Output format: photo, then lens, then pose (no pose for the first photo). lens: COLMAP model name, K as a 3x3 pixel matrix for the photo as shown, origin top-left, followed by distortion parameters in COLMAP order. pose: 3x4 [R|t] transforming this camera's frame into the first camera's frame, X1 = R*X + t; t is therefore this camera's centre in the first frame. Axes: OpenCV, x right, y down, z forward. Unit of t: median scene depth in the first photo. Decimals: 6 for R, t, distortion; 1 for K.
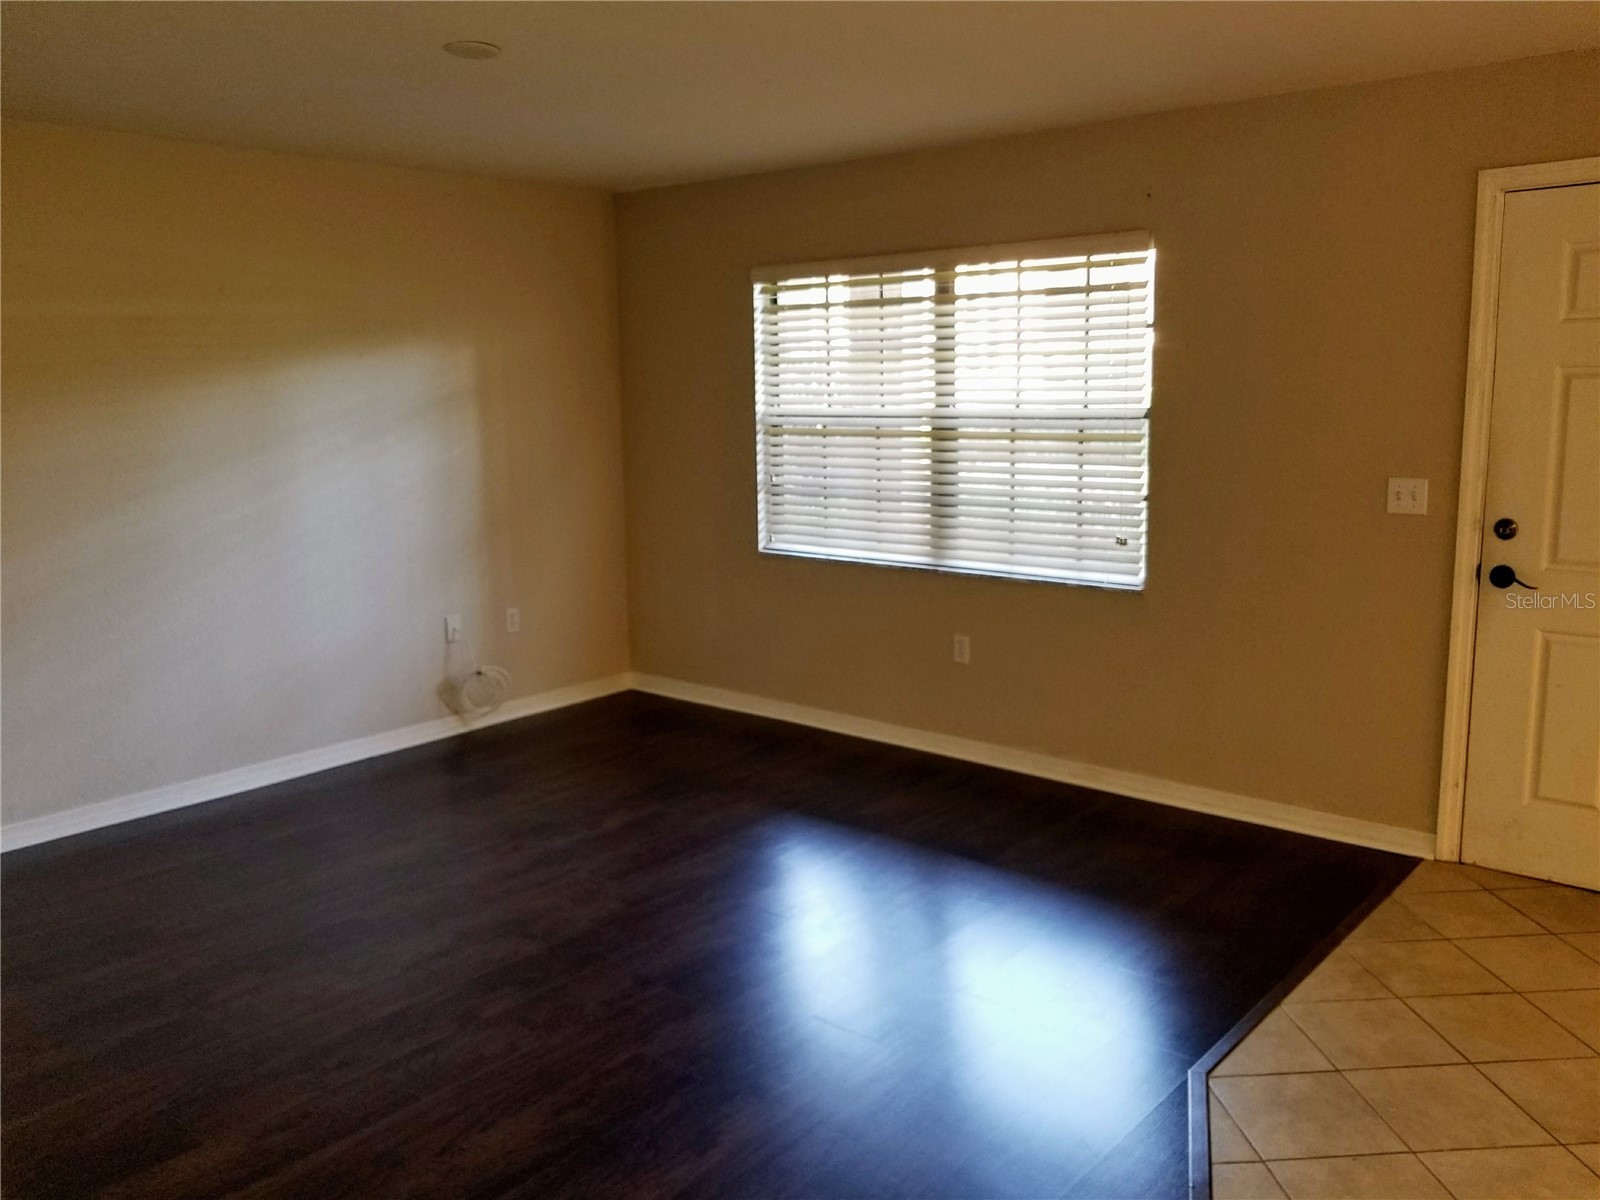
lens RADIAL K [[1245.7, 0, 840.7], [0, 1245.7, 557.8], [0, 0, 1]] dist [-0.047743, -0.004409]
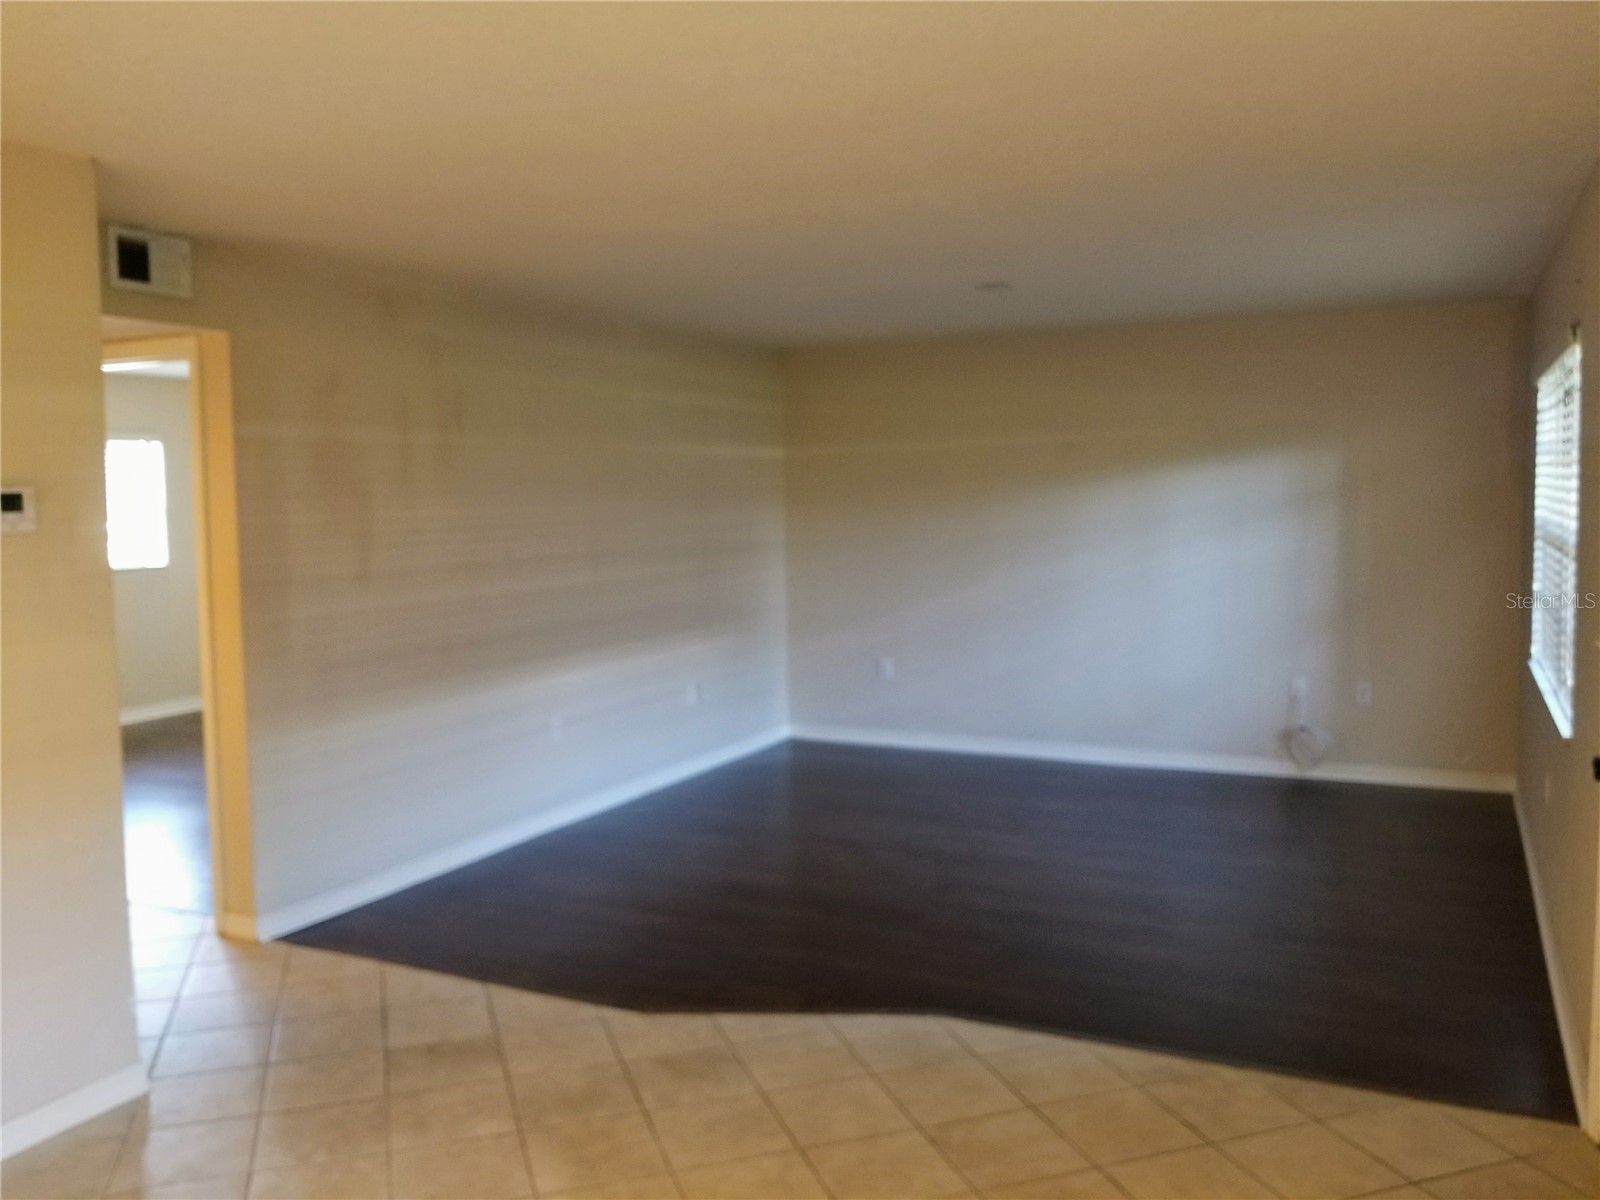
lens RADIAL K [[1303.8, 0, 800.0], [0, 1303.8, 600.0], [0, 0, 1]] dist [-0.012765, -0.013302]
pose [[0.244903, 0.095229, -0.964860, 0.771186], [-0.124126, 0.990055, 0.066209, -0.050599], [0.961569, 0.103550, 0.254288, 0.211906]]
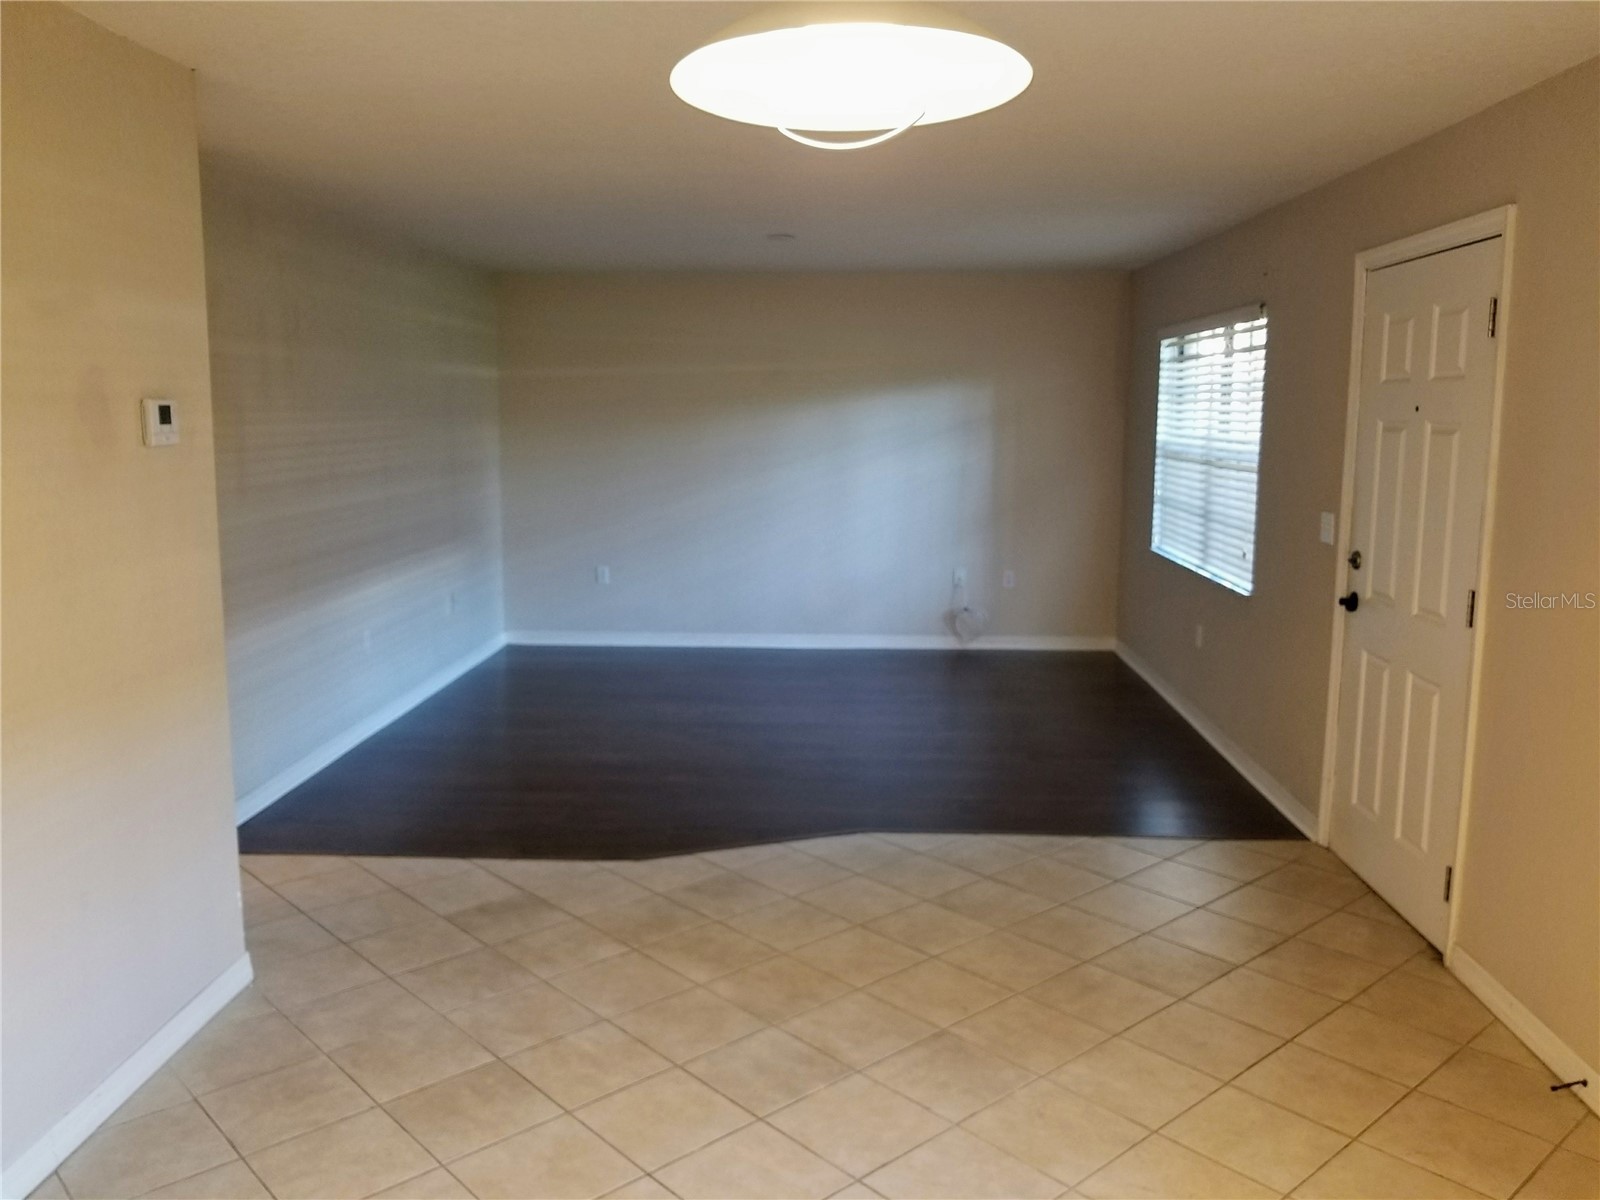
lens RADIAL K [[1279.4, 0, 802.0], [0, 1279.4, 622.4], [0, 0, 1]] dist [0.002486, -0.001825]
pose [[0.616856, 0.150615, -0.772531, 0.762686], [-0.123491, 0.987884, 0.093995, -0.010646], [0.777328, 0.037419, 0.627982, -0.106490]]
